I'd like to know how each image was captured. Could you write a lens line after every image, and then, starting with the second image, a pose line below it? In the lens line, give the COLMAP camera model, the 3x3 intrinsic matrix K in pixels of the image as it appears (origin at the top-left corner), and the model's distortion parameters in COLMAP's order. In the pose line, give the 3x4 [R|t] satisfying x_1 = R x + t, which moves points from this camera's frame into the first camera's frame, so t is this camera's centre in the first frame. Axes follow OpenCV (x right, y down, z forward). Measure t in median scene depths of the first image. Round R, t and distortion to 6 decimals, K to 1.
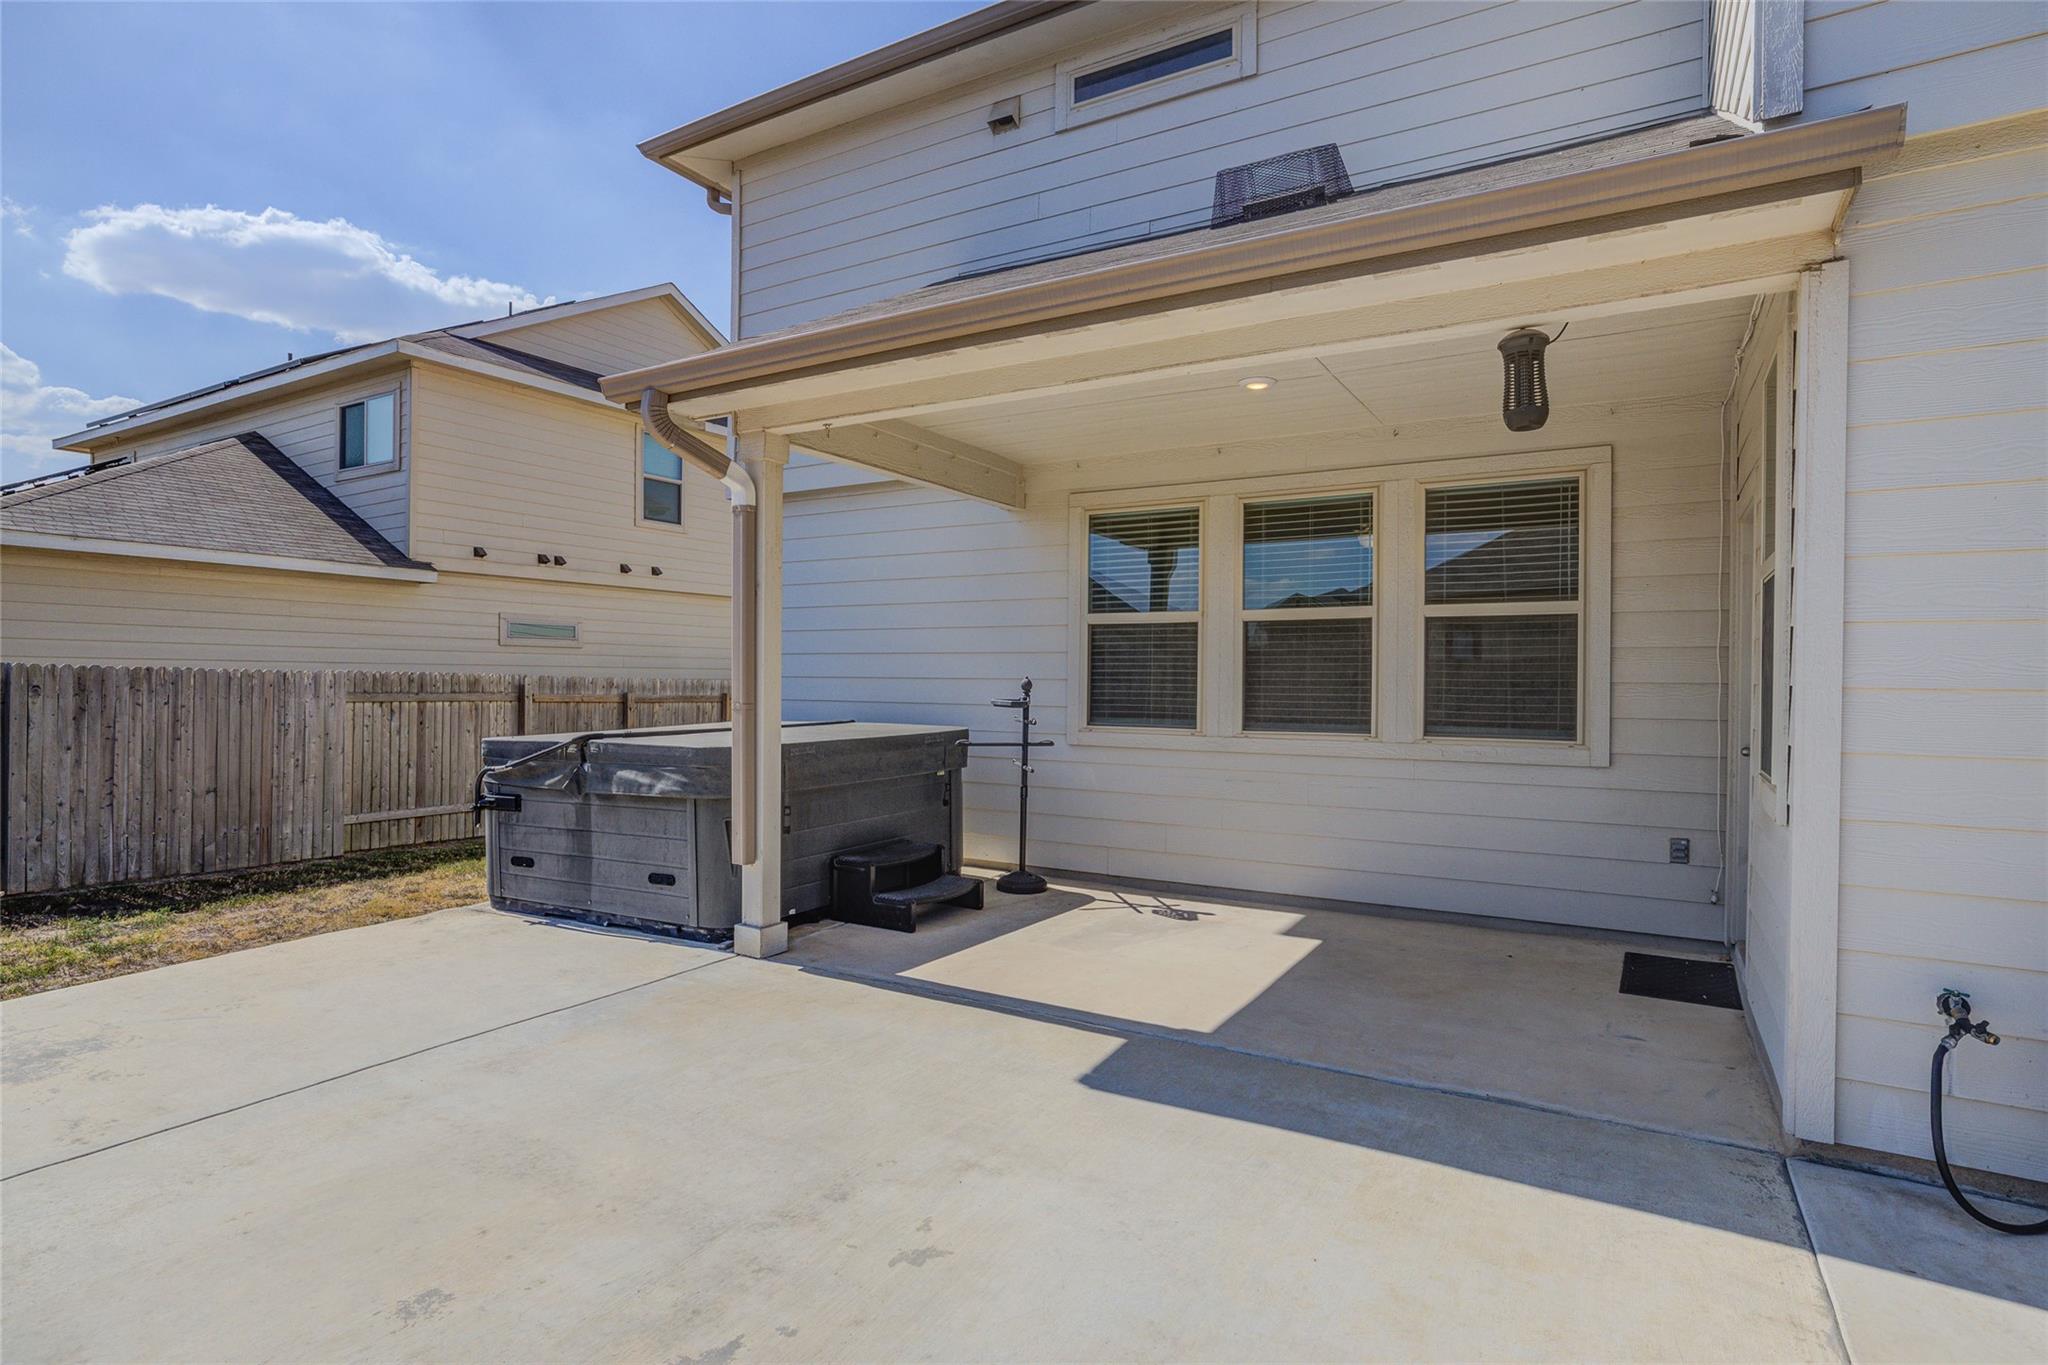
lens RADIAL K [[1044.8, 0, 989.7], [0, 1044.8, 685.3], [0, 0, 1]] dist [-0.001946, -0.000116]
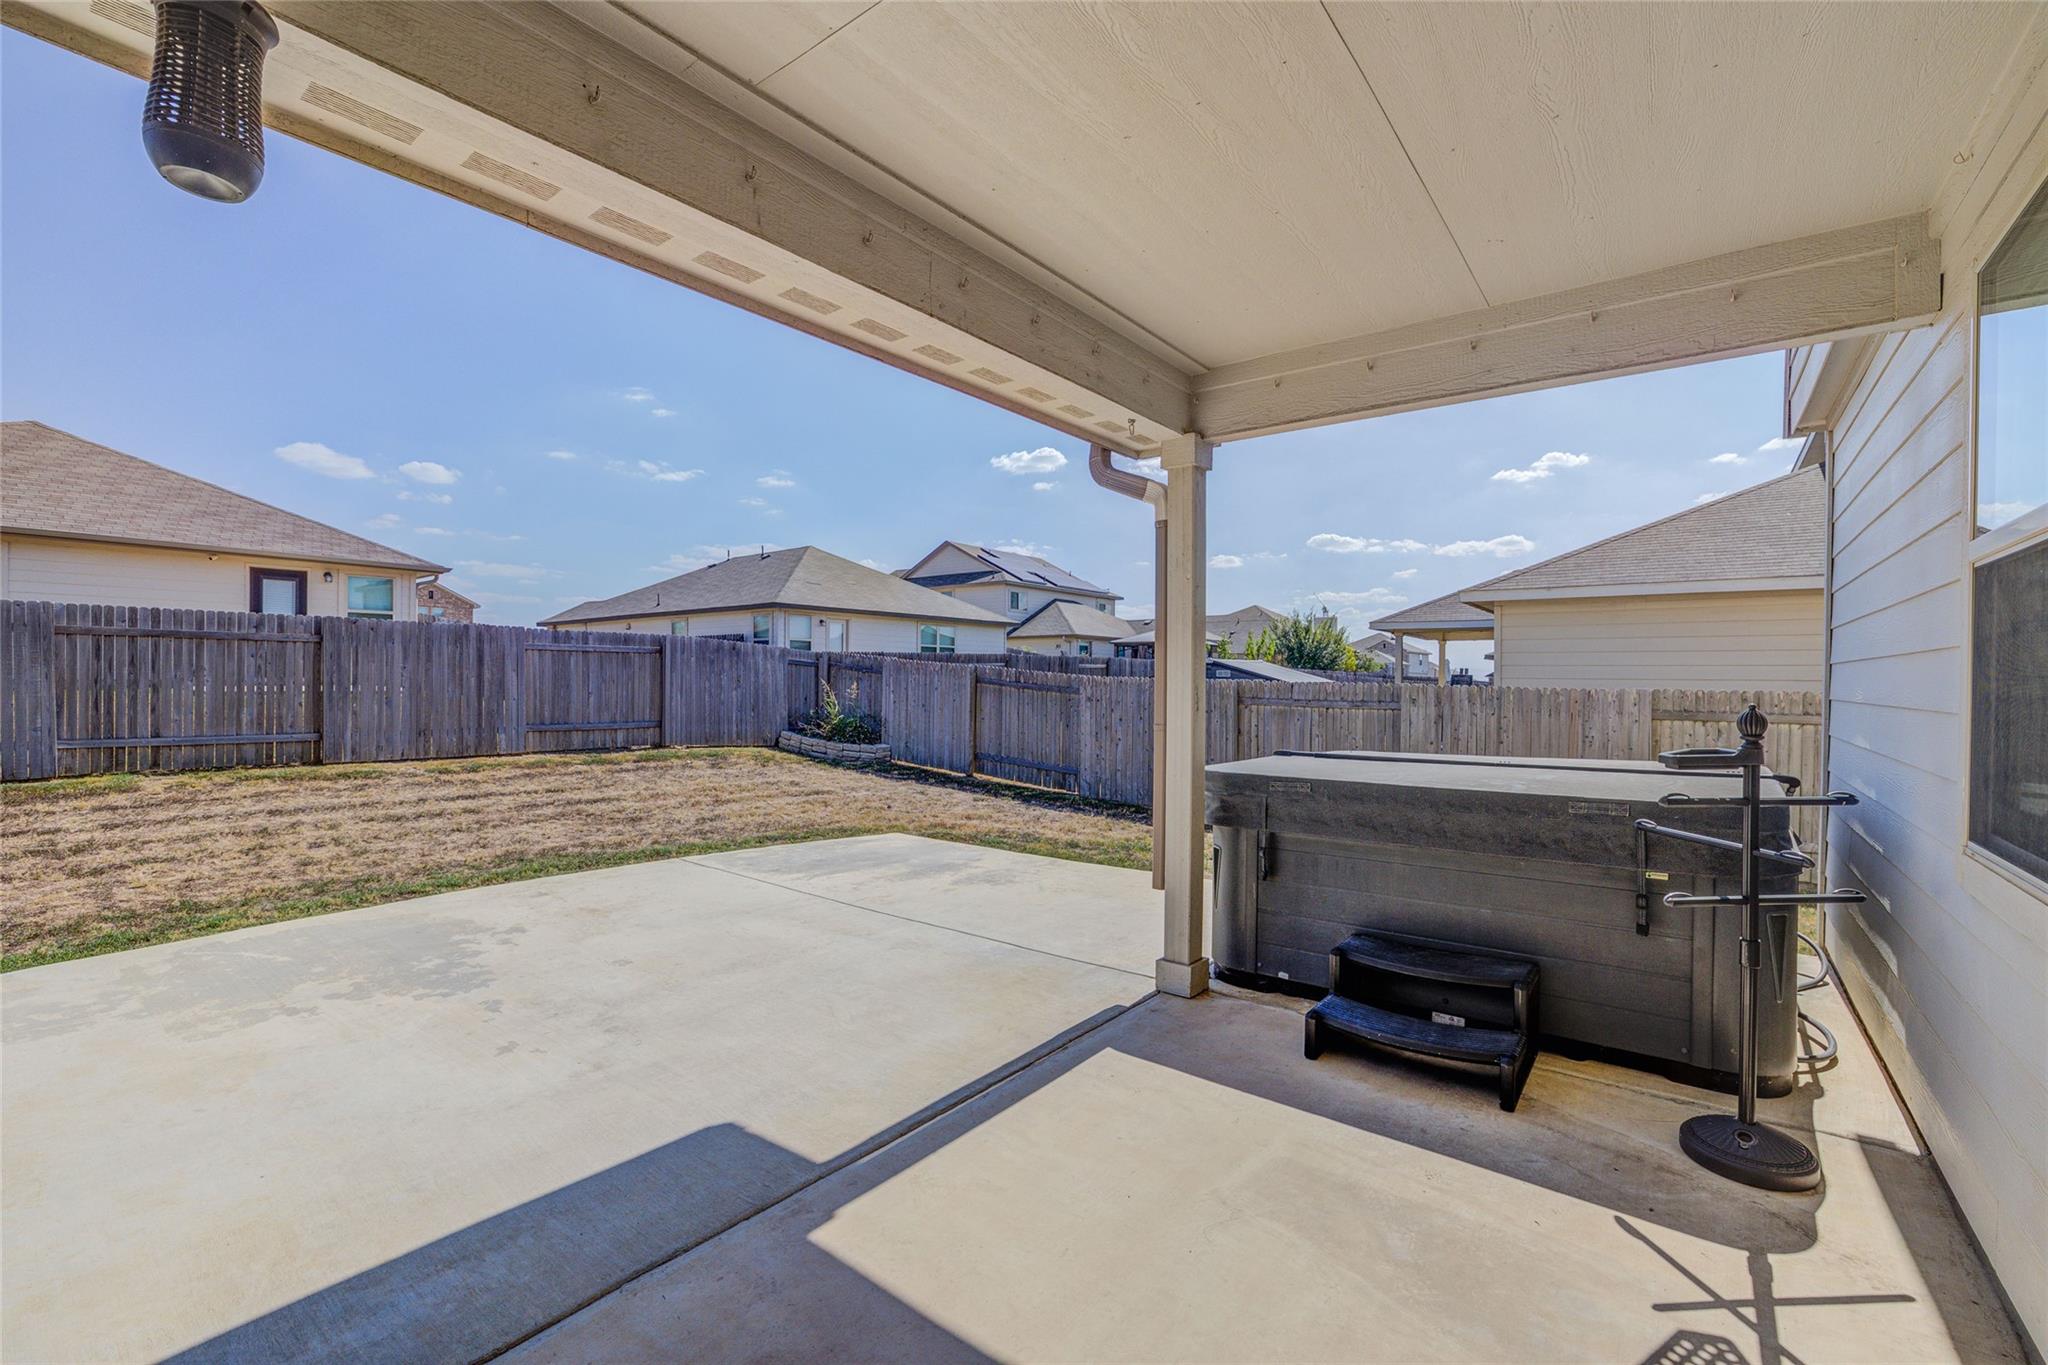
lens RADIAL K [[895.9, 0, 1019.4], [0, 895.9, 685.2], [0, 0, 1]] dist [-0.000766, 0.000146]
pose [[-0.108800, -0.002686, -0.994060, 0.609770], [-0.014174, 0.999899, -0.001151, -0.014997], [0.993963, 0.013965, -0.108828, 0.951582]]
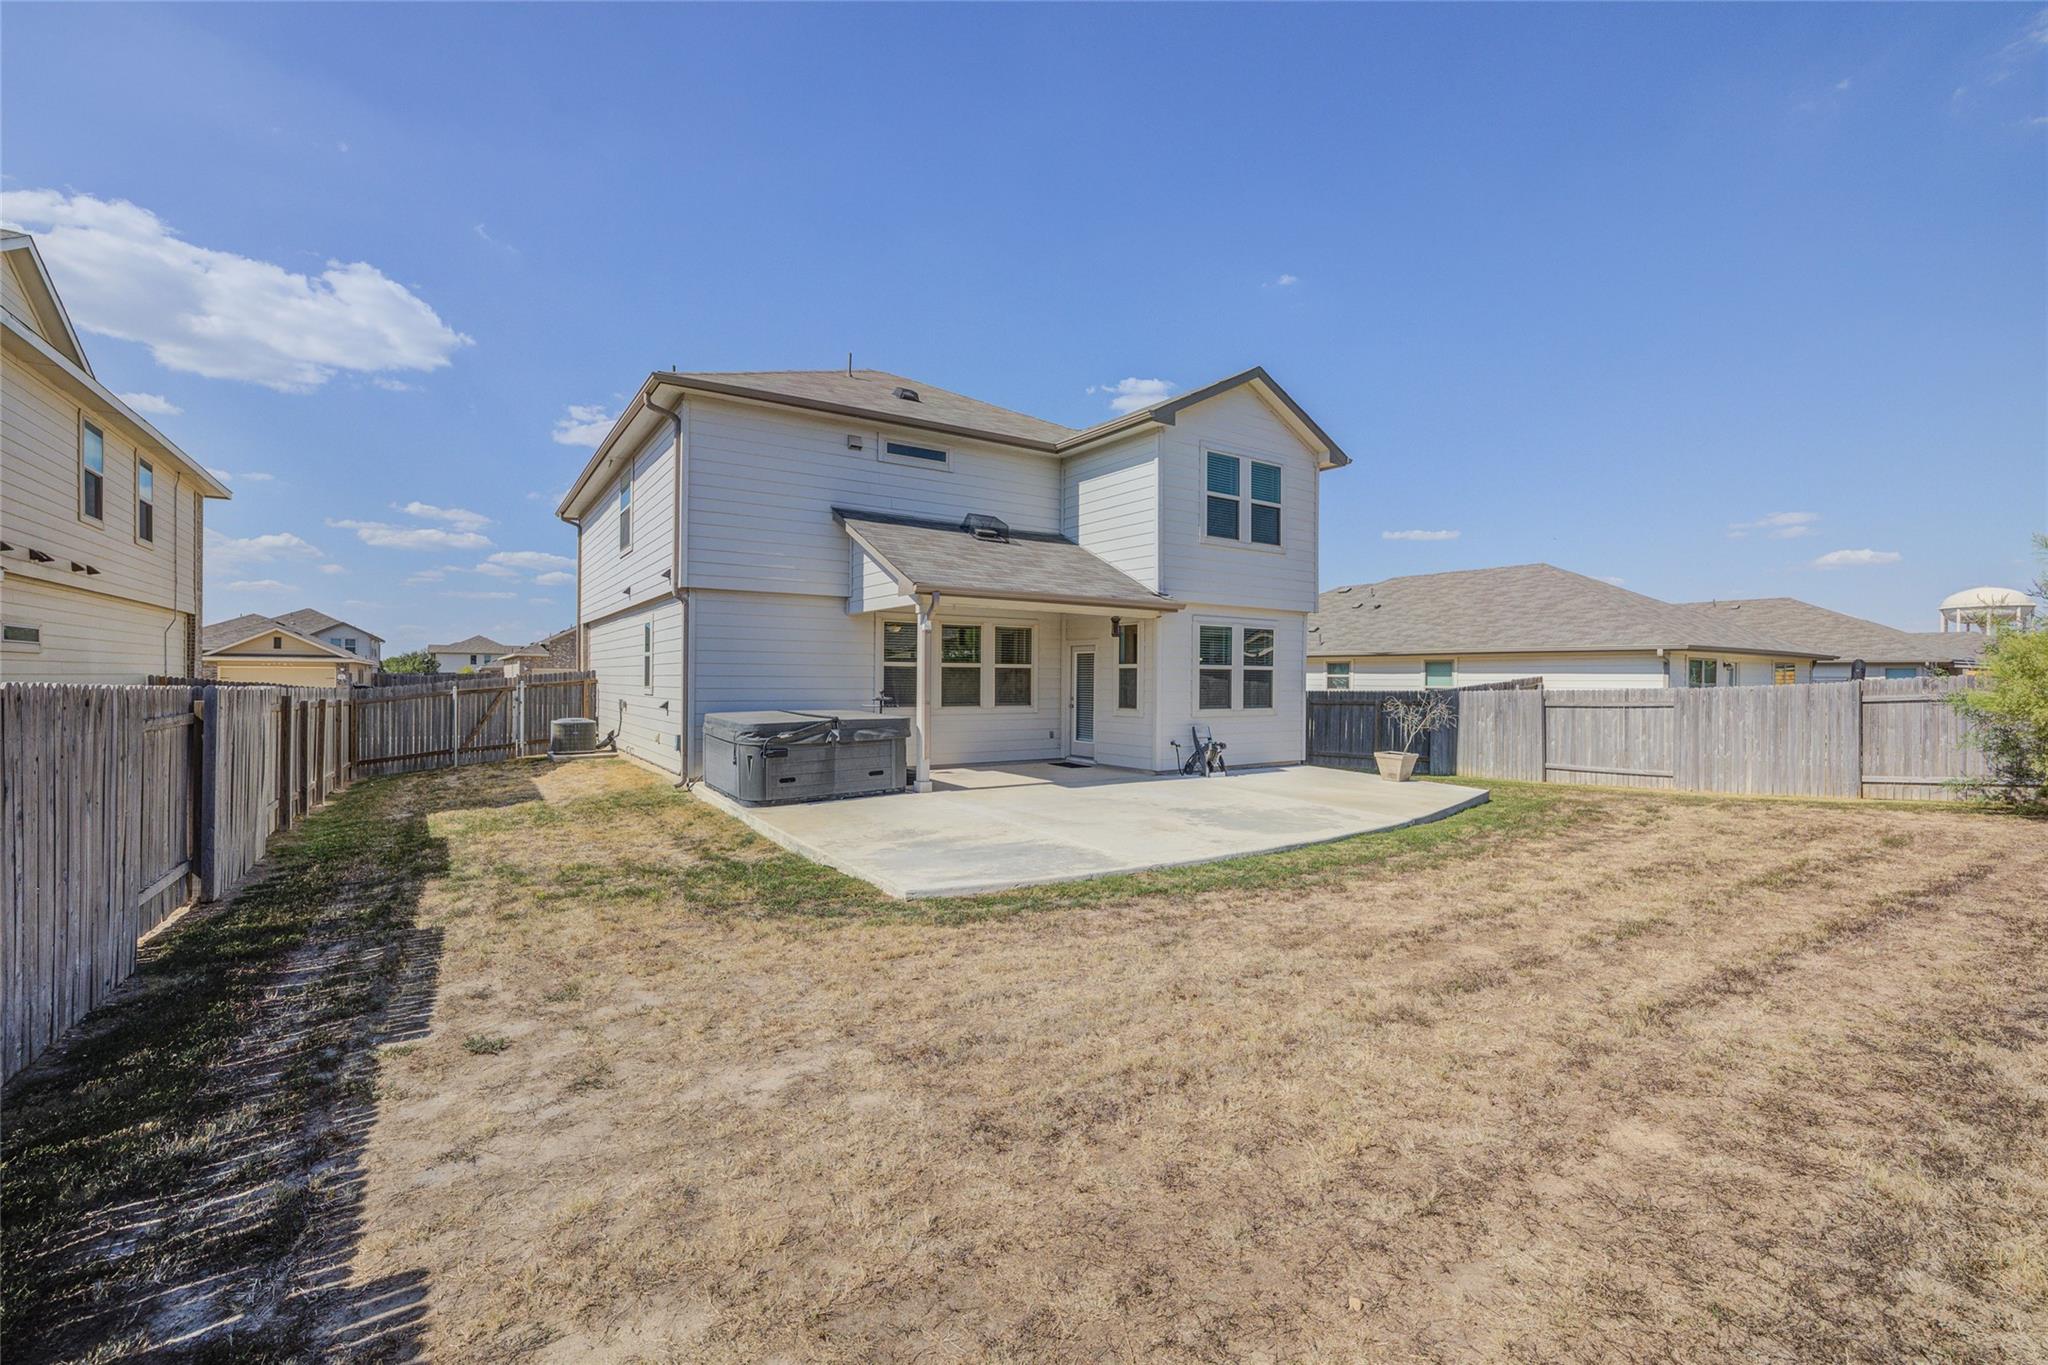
lens RADIAL K [[873.3, 0, 1012.0], [0, 873.3, 682.5], [0, 0, 1]] dist [-0.041909, 0.014623]
pose [[0.451275, -0.011027, 0.892317, -1.974313], [0.001639, 0.999932, 0.011528, -0.053009], [-0.892384, -0.003740, 0.451262, -0.221394]]
